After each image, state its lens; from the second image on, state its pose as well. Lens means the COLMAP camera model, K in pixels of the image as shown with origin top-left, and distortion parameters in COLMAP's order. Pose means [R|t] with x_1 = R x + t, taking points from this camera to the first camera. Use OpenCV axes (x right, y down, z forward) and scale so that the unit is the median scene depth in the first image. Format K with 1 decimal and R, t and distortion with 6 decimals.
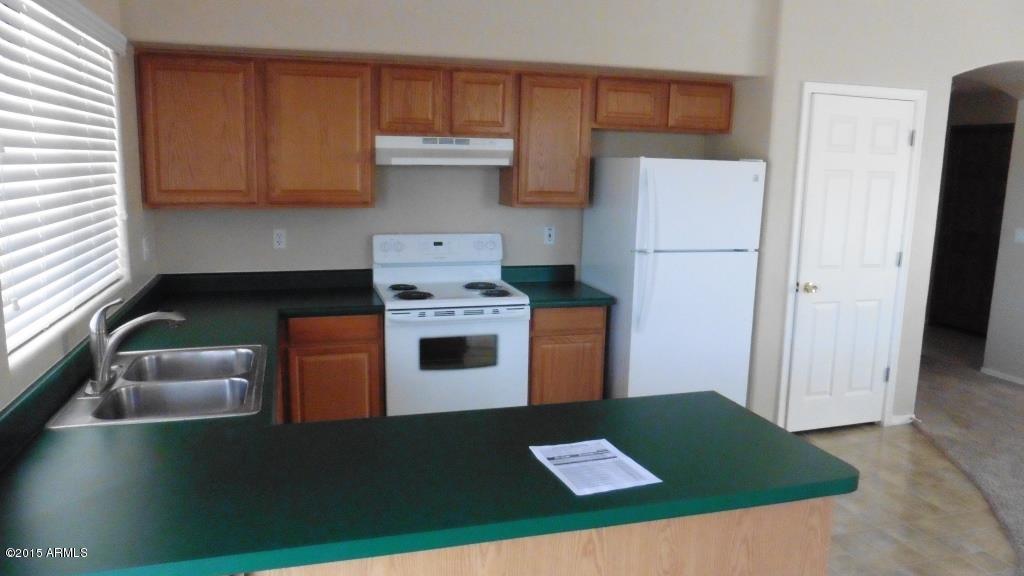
lens RADIAL K [[740.4, 0, 512.0], [0, 740.4, 288.0], [0, 0, 1]] dist [-0.044235, 0.000578]
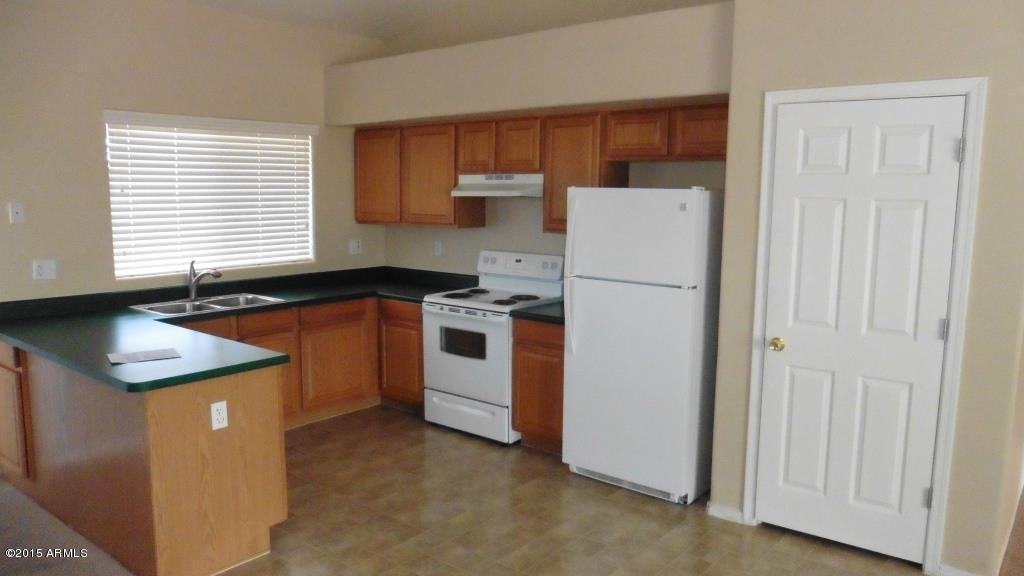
lens RADIAL K [[740.4, 0, 512.0], [0, 740.4, 288.0], [0, 0, 1]] dist [-0.044235, 0.000578]
pose [[0.558800, 0.094067, -0.823950, 0.968802], [-0.136427, 0.990437, 0.020550, -0.041779], [0.818004, 0.100926, 0.566289, 0.325497]]
